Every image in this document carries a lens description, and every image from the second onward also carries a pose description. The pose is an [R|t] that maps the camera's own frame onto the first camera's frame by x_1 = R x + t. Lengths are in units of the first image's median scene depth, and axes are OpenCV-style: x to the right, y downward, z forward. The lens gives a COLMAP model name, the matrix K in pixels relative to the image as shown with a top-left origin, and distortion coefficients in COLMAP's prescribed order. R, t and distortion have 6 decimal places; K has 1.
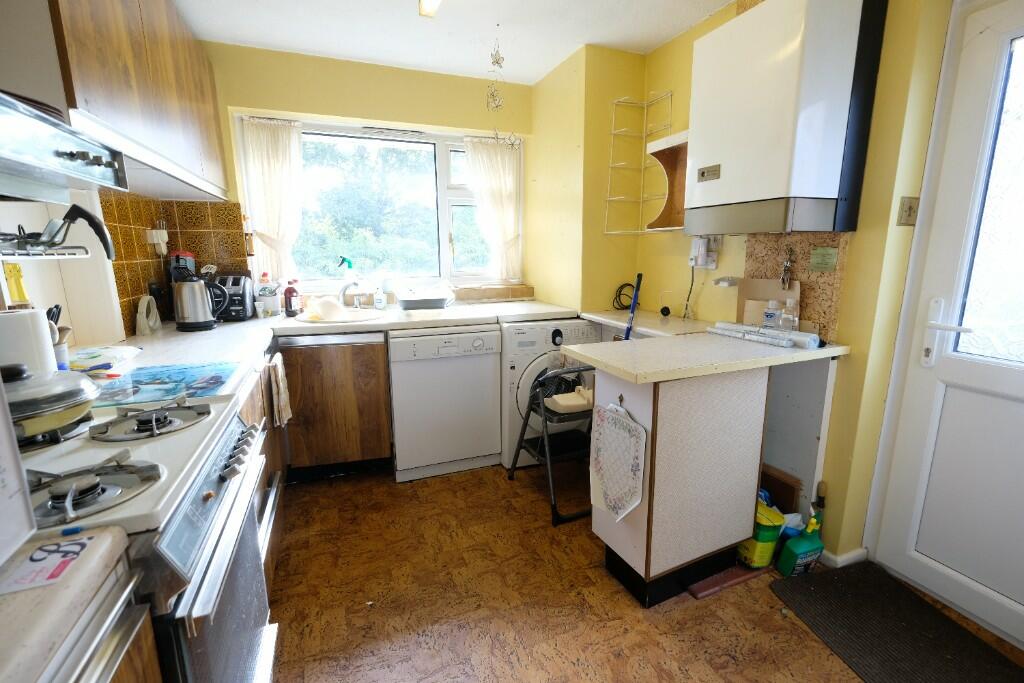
lens RADIAL K [[448.3, 0, 514.1], [0, 448.3, 339.3], [0, 0, 1]] dist [0.002098, 0.000180]
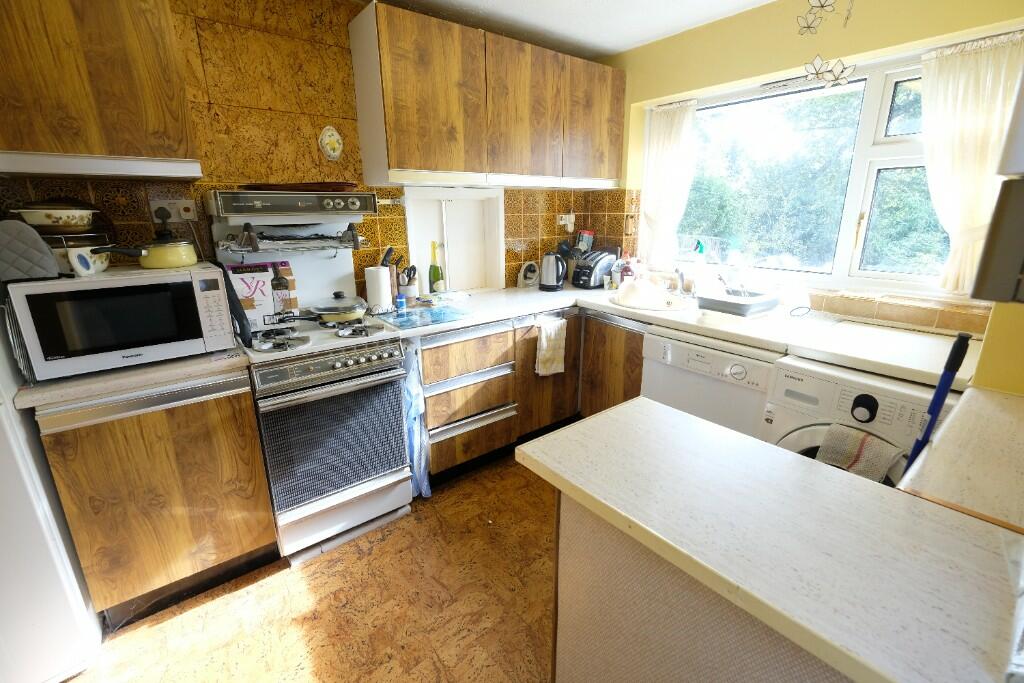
lens RADIAL K [[448.3, 0, 511.3], [0, 448.3, 339.6], [0, 0, 1]] dist [0.002098, 0.000180]
pose [[0.287875, 0.271534, -0.918367, 0.480302], [-0.184248, 0.956750, 0.225127, -0.138703], [0.939777, 0.104399, 0.325454, 0.384438]]
